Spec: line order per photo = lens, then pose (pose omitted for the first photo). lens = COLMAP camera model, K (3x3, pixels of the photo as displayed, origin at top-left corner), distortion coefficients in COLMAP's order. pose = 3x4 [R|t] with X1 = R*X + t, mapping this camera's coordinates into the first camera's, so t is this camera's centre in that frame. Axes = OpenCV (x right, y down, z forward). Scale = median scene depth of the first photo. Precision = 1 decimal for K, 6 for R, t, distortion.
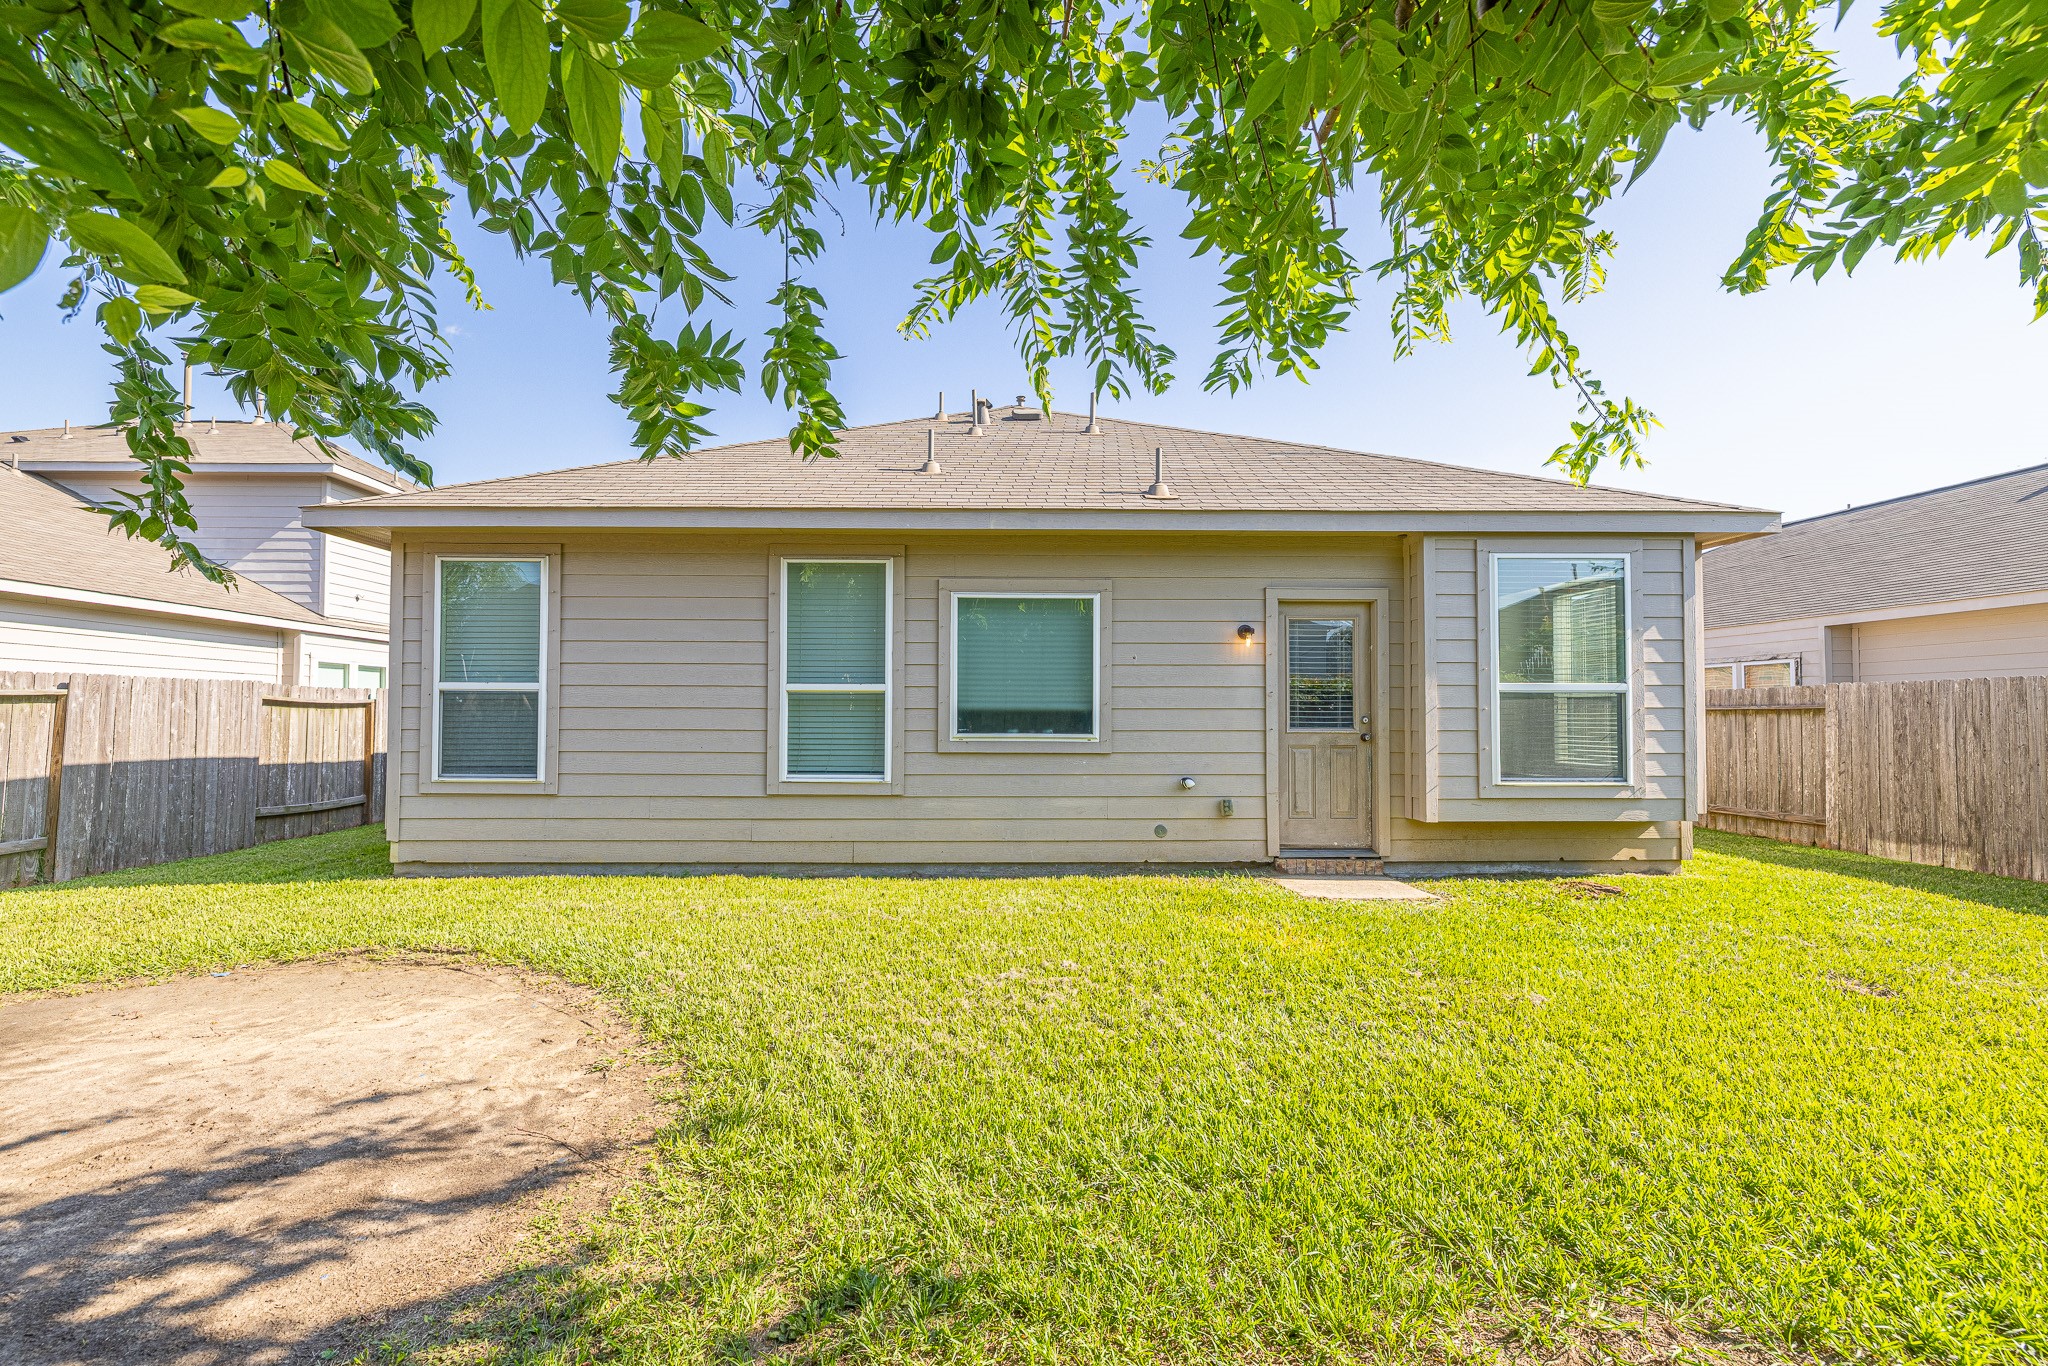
lens RADIAL K [[871.6, 0, 1022.0], [0, 871.6, 694.8], [0, 0, 1]] dist [0.001085, 0.000230]
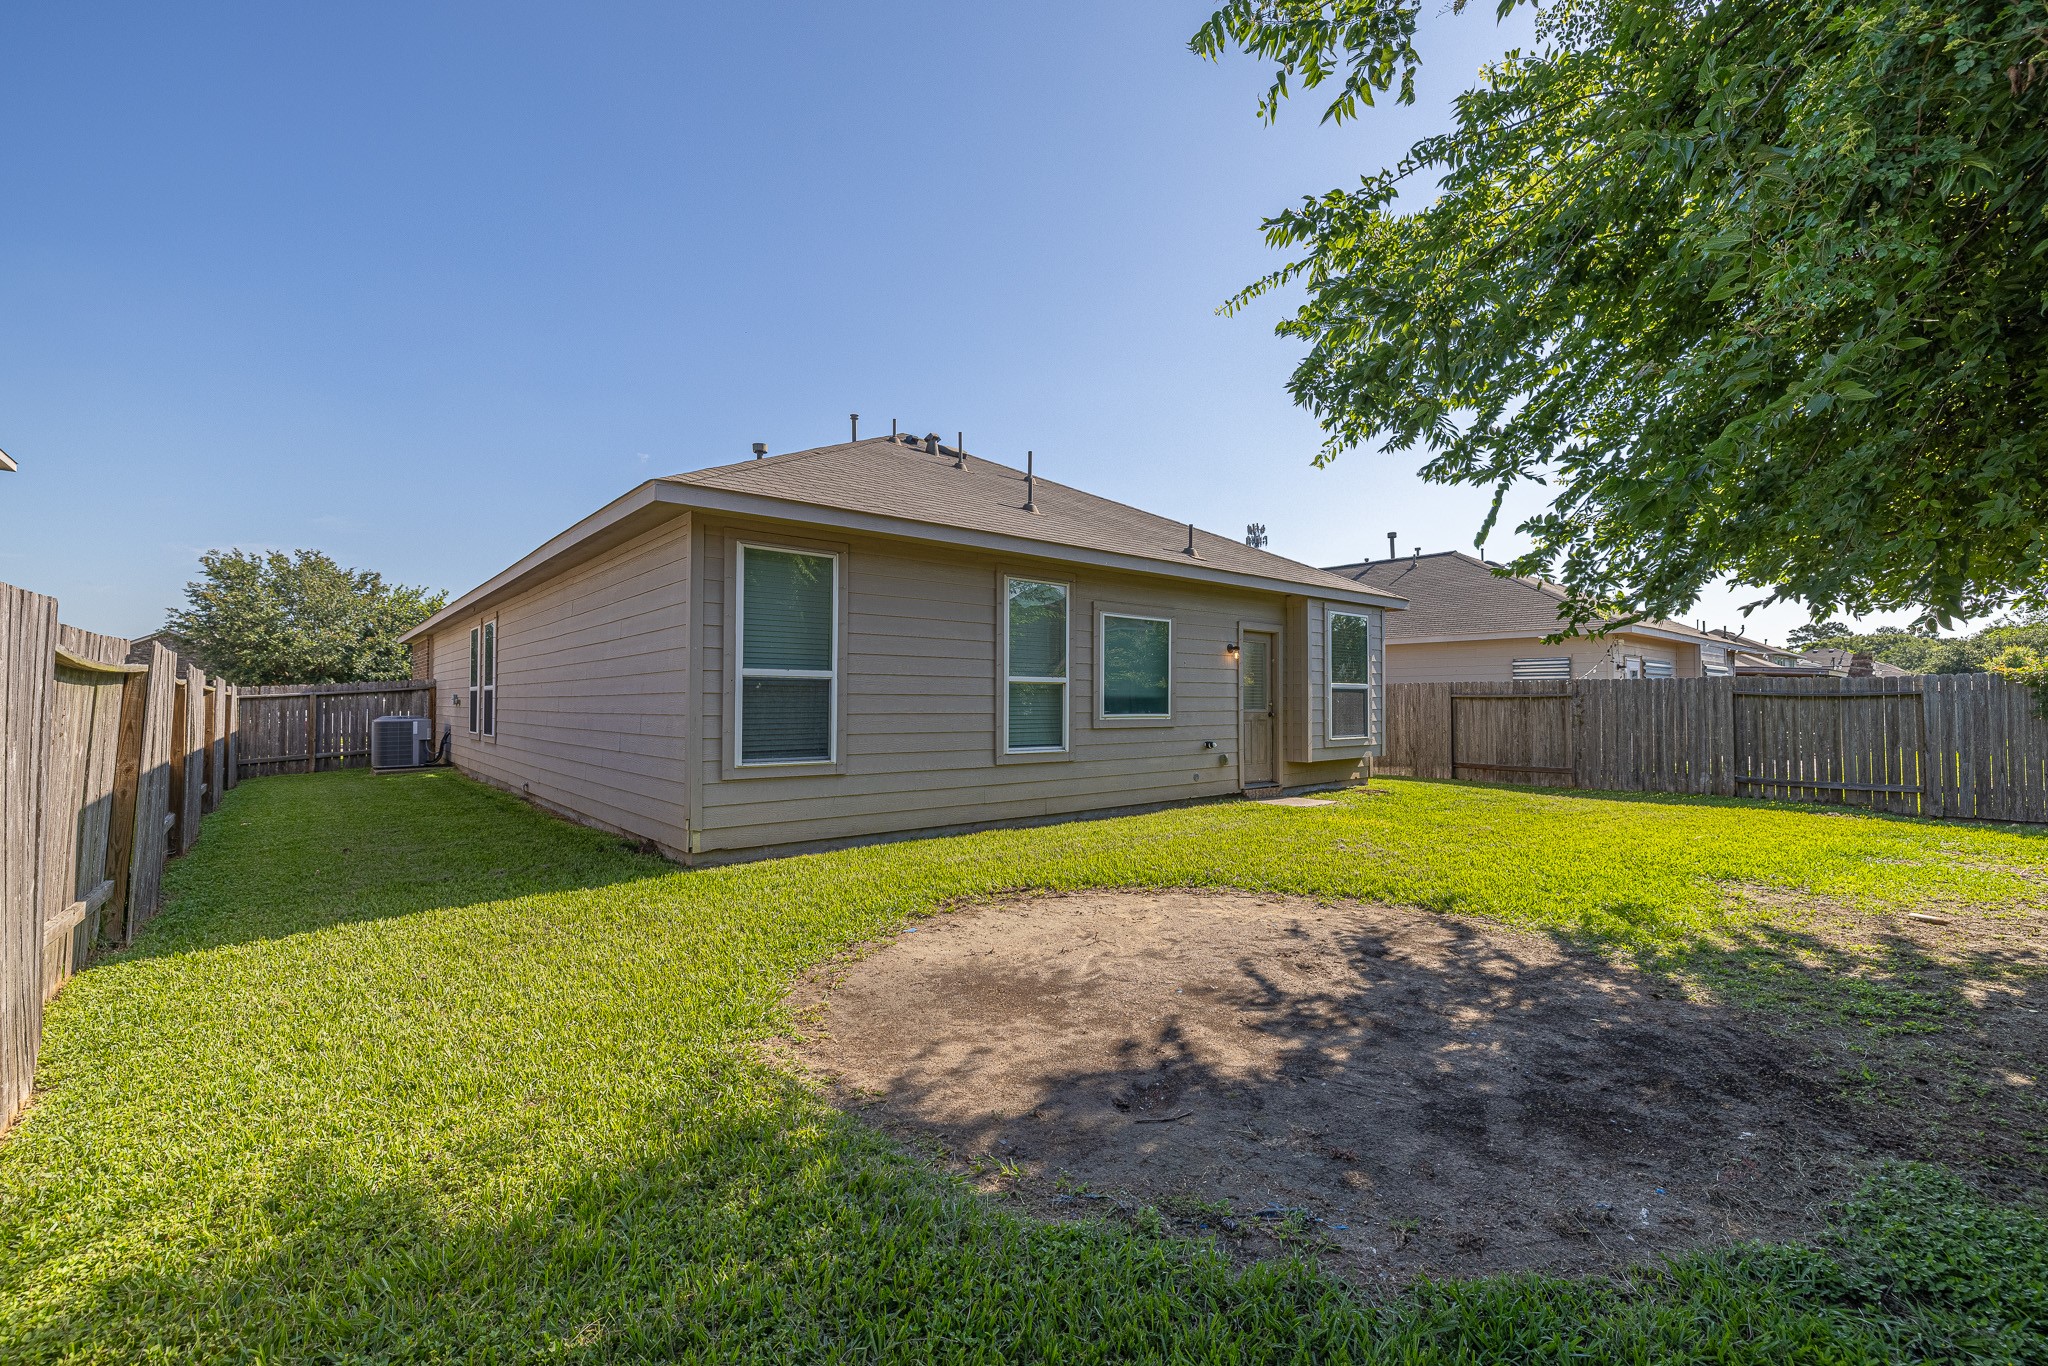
lens RADIAL K [[860.4, 0, 1010.3], [0, 860.4, 683.0], [0, 0, 1]] dist [-0.000603, 0.000238]
pose [[0.777043, 0.013194, 0.629310, -1.046038], [-0.014739, 0.999888, -0.002763, 0.000612], [-0.629276, -0.007128, 0.777150, 0.037163]]
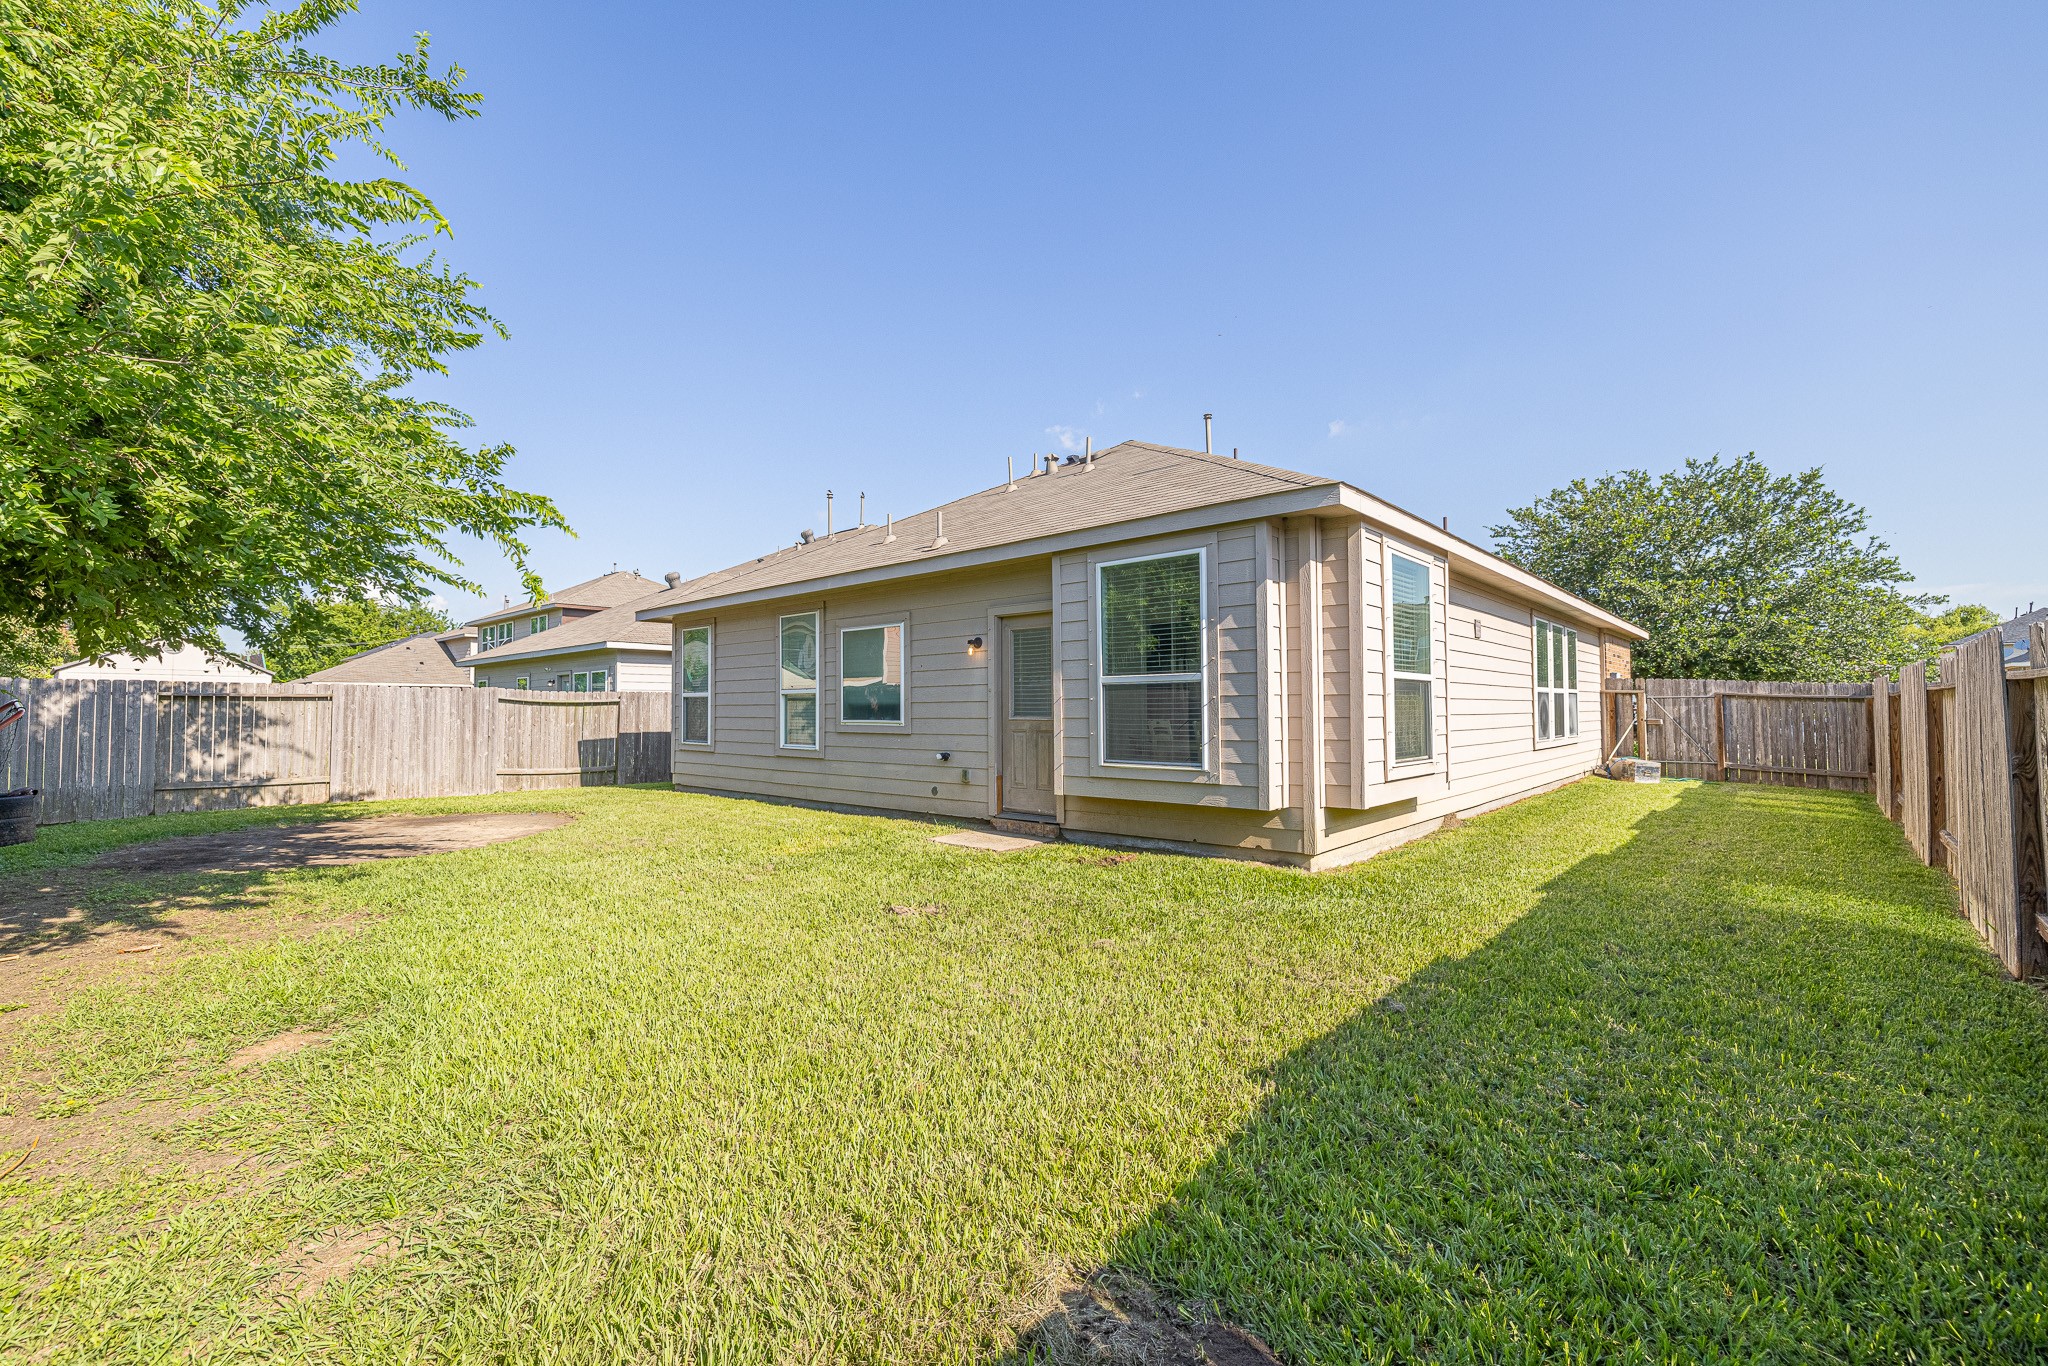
lens RADIAL K [[860.4, 0, 1010.3], [0, 860.4, 683.0], [0, 0, 1]] dist [-0.000603, 0.000238]
pose [[0.729865, -0.026691, -0.683070, 1.183071], [0.023604, 0.999626, -0.013839, 0.007397], [0.683183, -0.006022, 0.730222, 0.091012]]
